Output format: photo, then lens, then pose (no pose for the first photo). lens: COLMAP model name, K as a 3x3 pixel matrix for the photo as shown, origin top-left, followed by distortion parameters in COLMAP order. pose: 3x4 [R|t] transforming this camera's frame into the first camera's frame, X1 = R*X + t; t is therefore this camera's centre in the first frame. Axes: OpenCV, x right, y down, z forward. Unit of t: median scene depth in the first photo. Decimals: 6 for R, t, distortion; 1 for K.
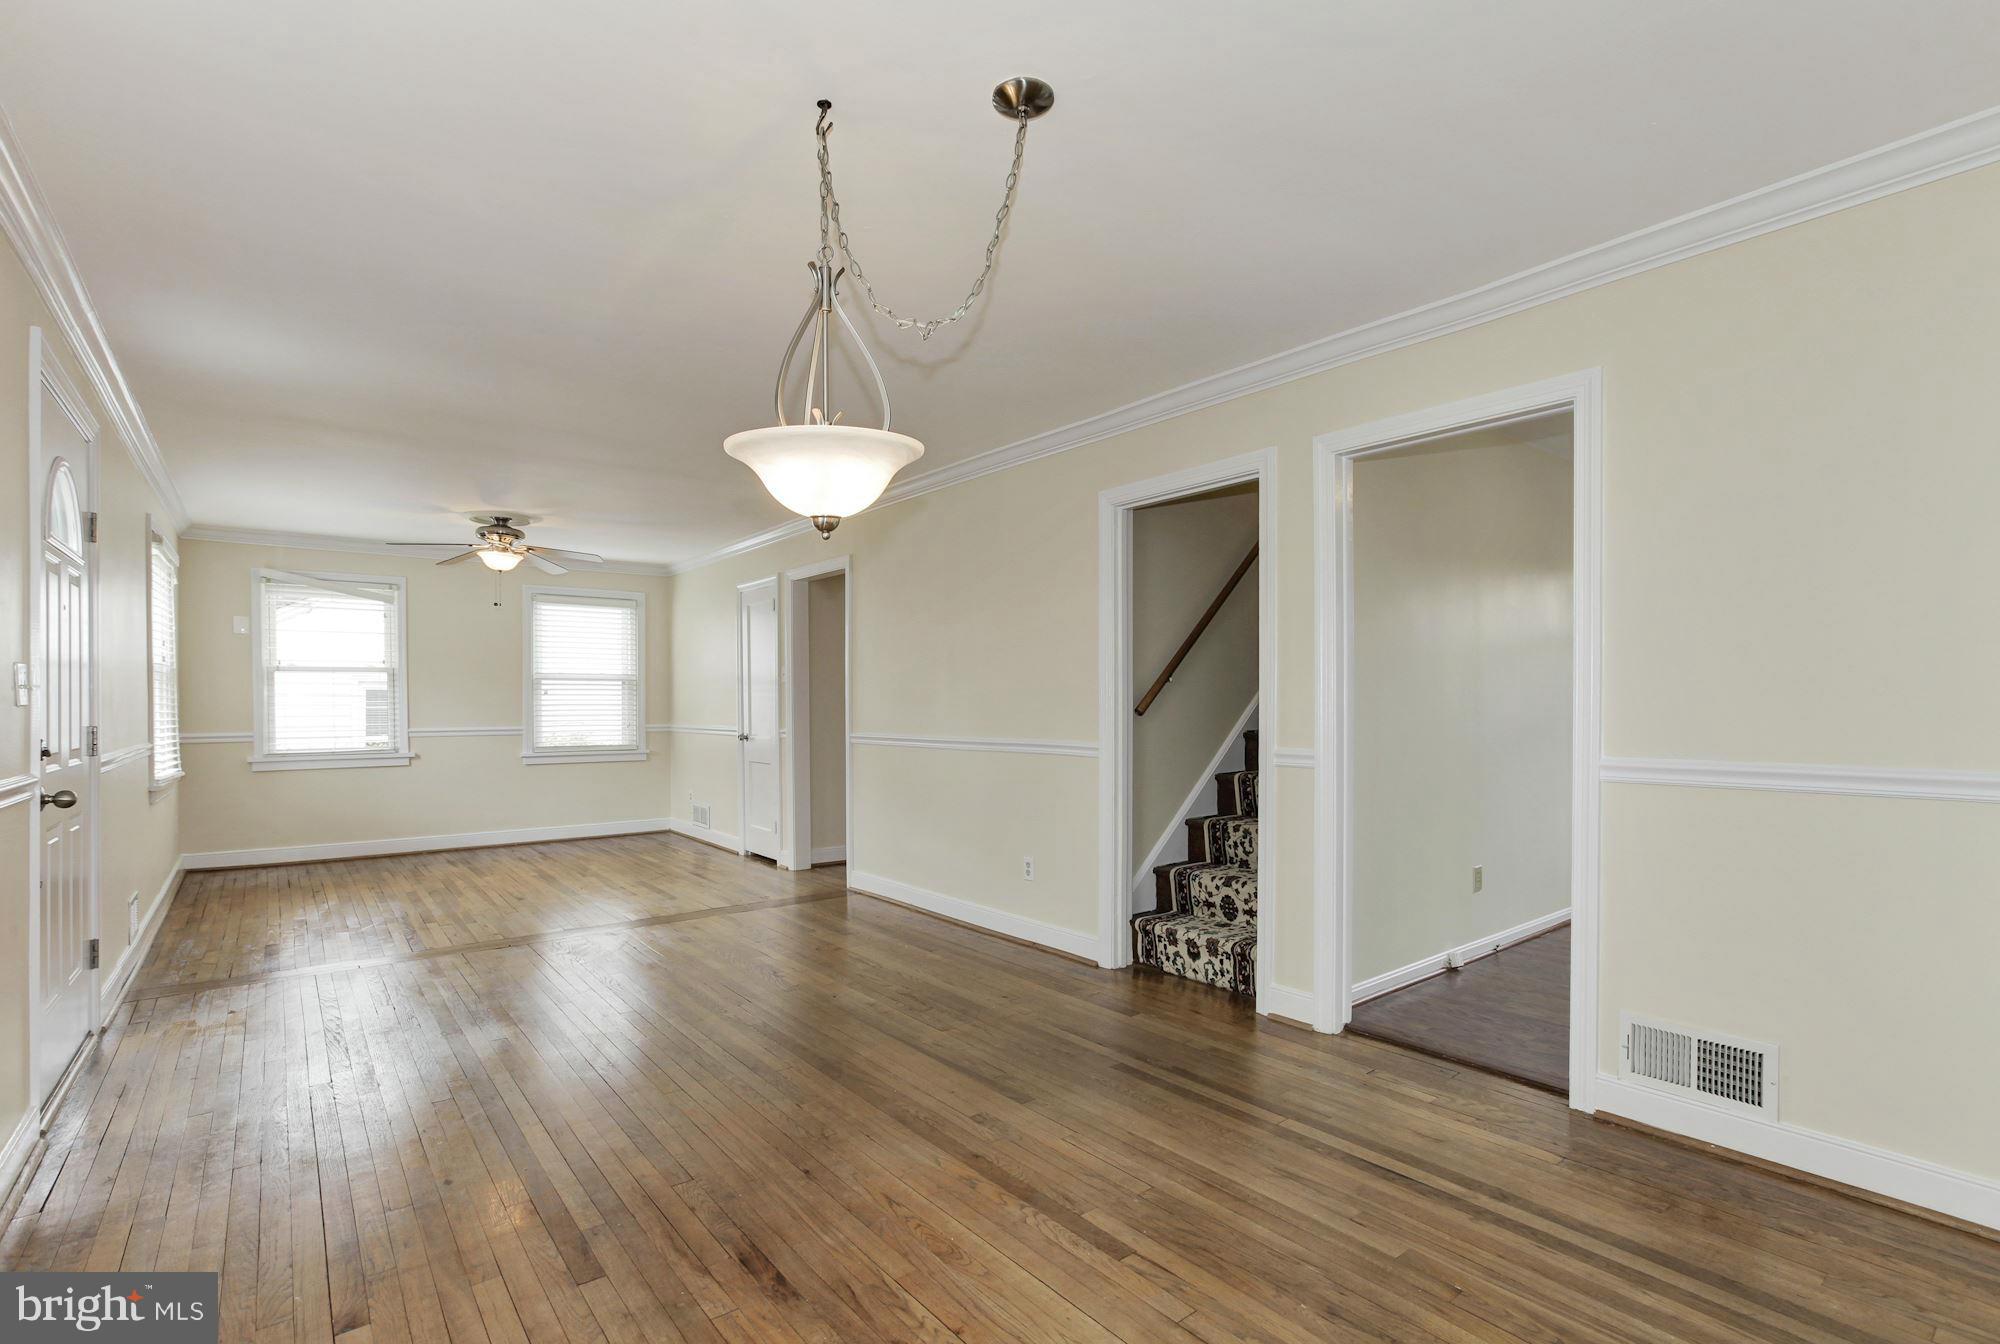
lens RADIAL K [[920.4, 0, 999.4], [0, 920.4, 707.5], [0, 0, 1]] dist [0.000397, 0.000000]
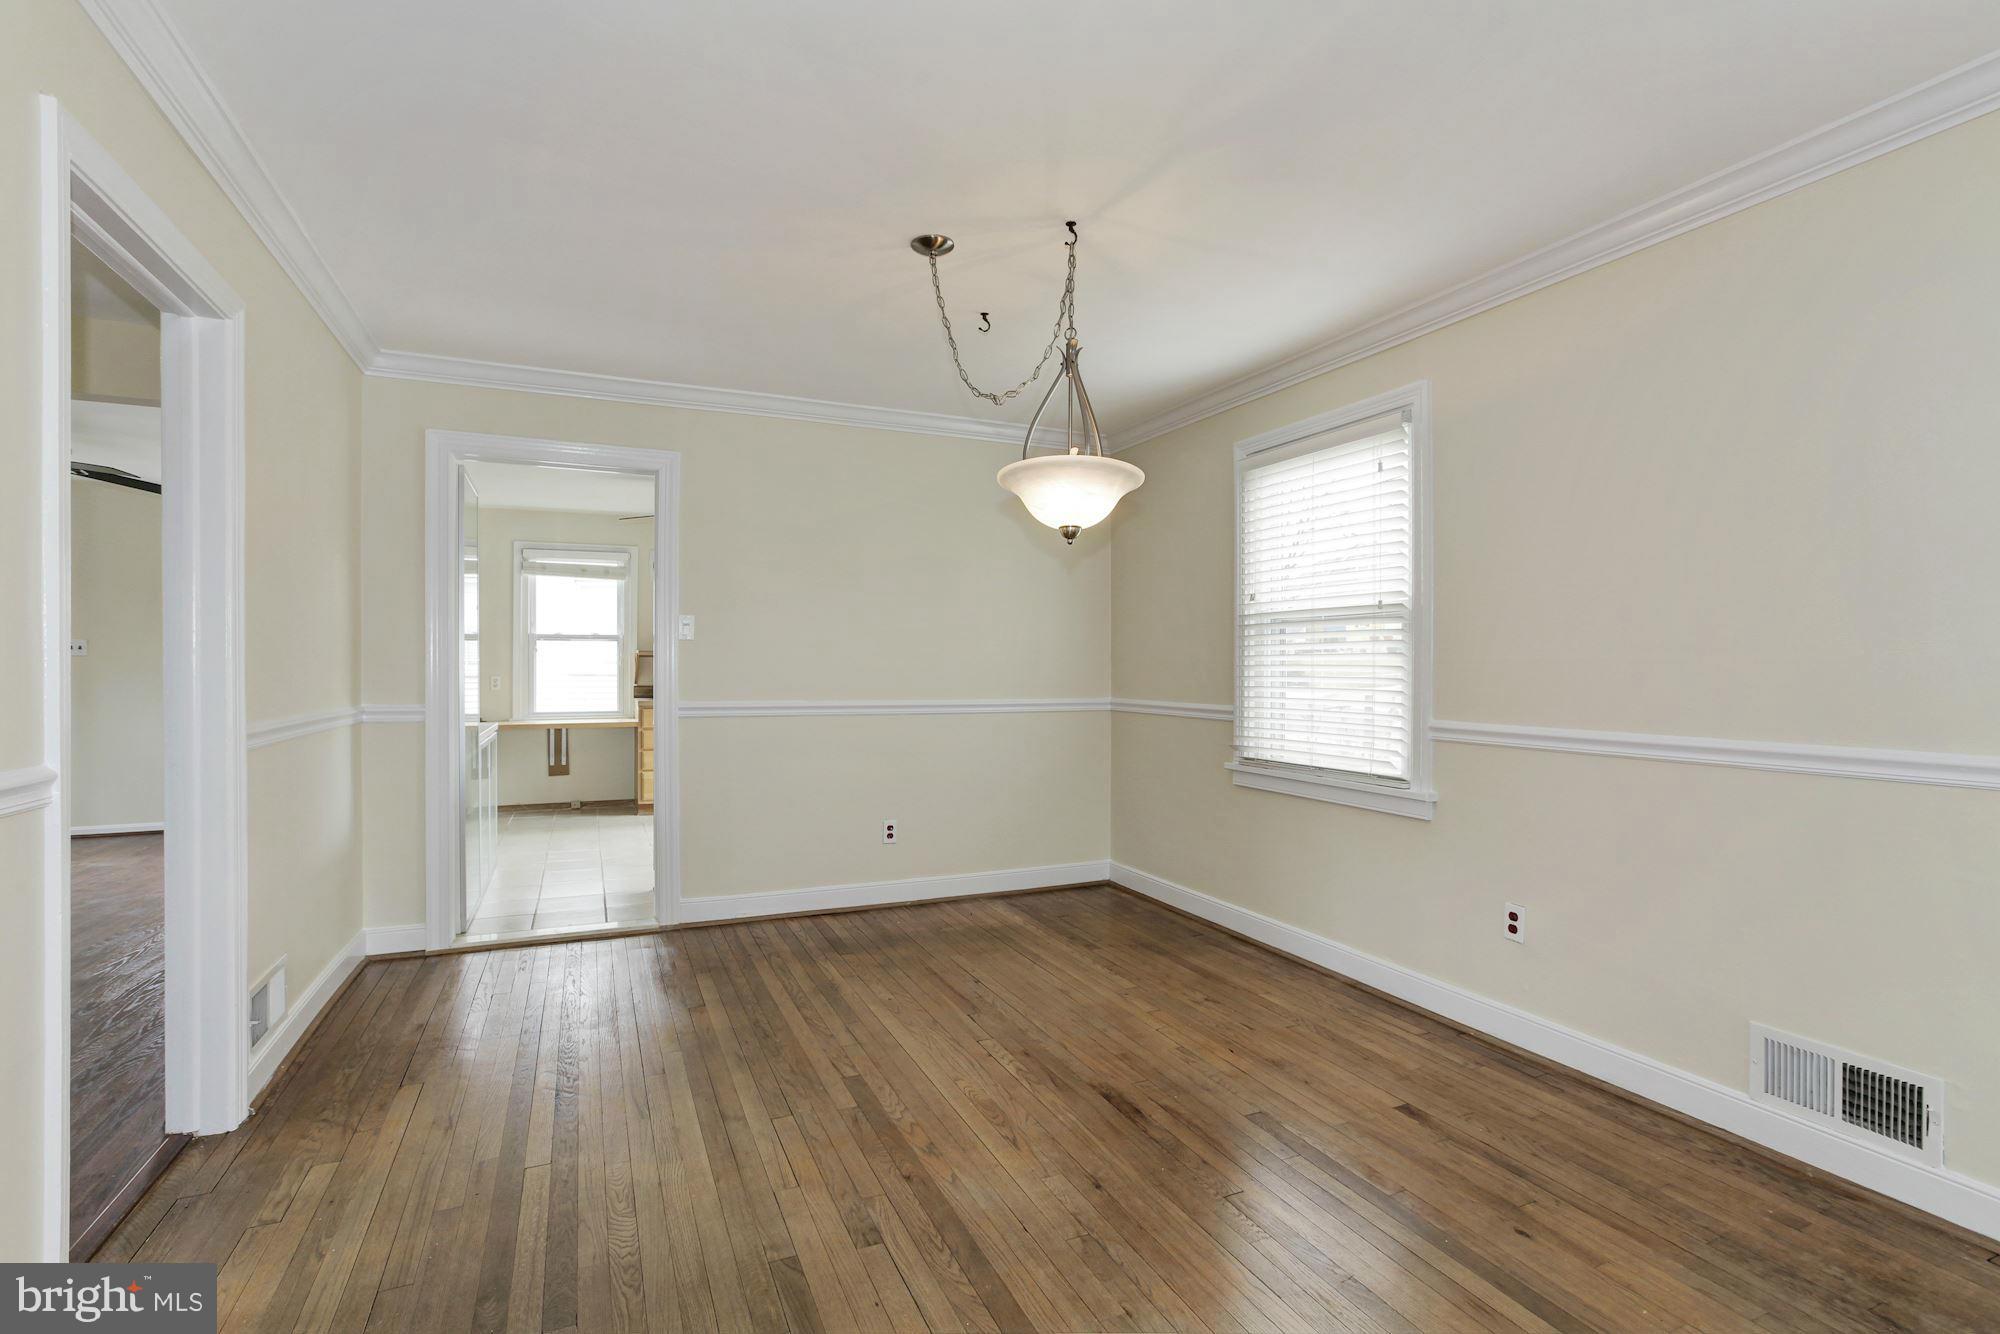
lens RADIAL K [[920.7, 0, 992.8], [0, 920.7, 669.0], [0, 0, 1]] dist [-0.020129, 0.004286]
pose [[-0.969291, 0.002446, 0.245905, -0.355171], [0.003806, 0.999980, 0.005057, -0.004997], [-0.245888, 0.005838, -0.969281, 2.028439]]
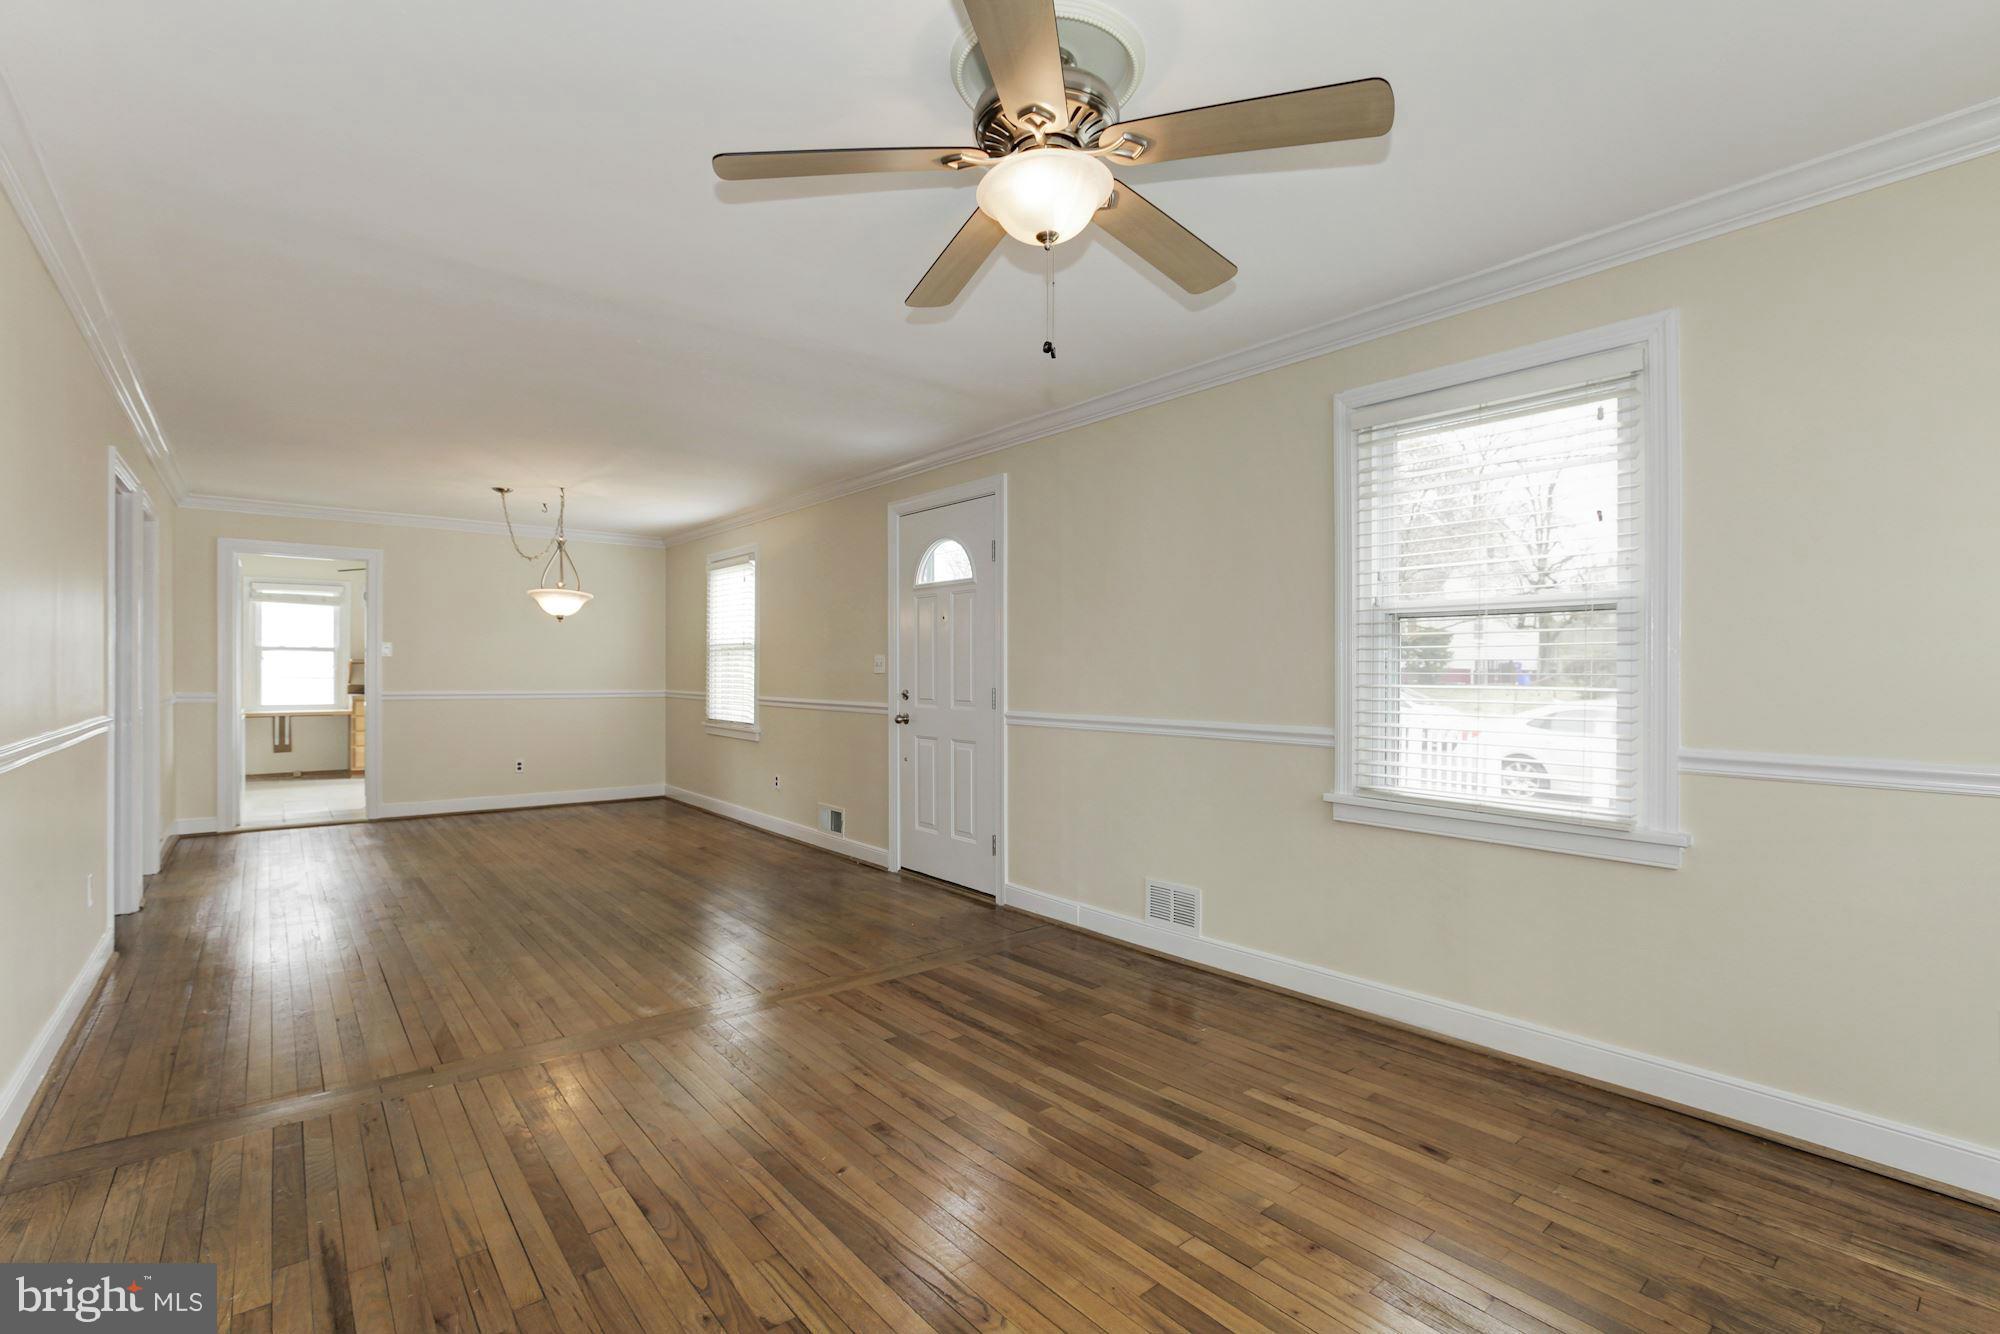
lens RADIAL K [[920.7, 0, 1014.0], [0, 920.7, 671.3], [0, 0, 1]] dist [-0.020129, 0.004286]
pose [[-0.999849, 0.000812, -0.017346, -1.504826], [0.000713, 0.999983, 0.005730, -0.021856], [0.017350, 0.005717, -0.999833, 3.708577]]
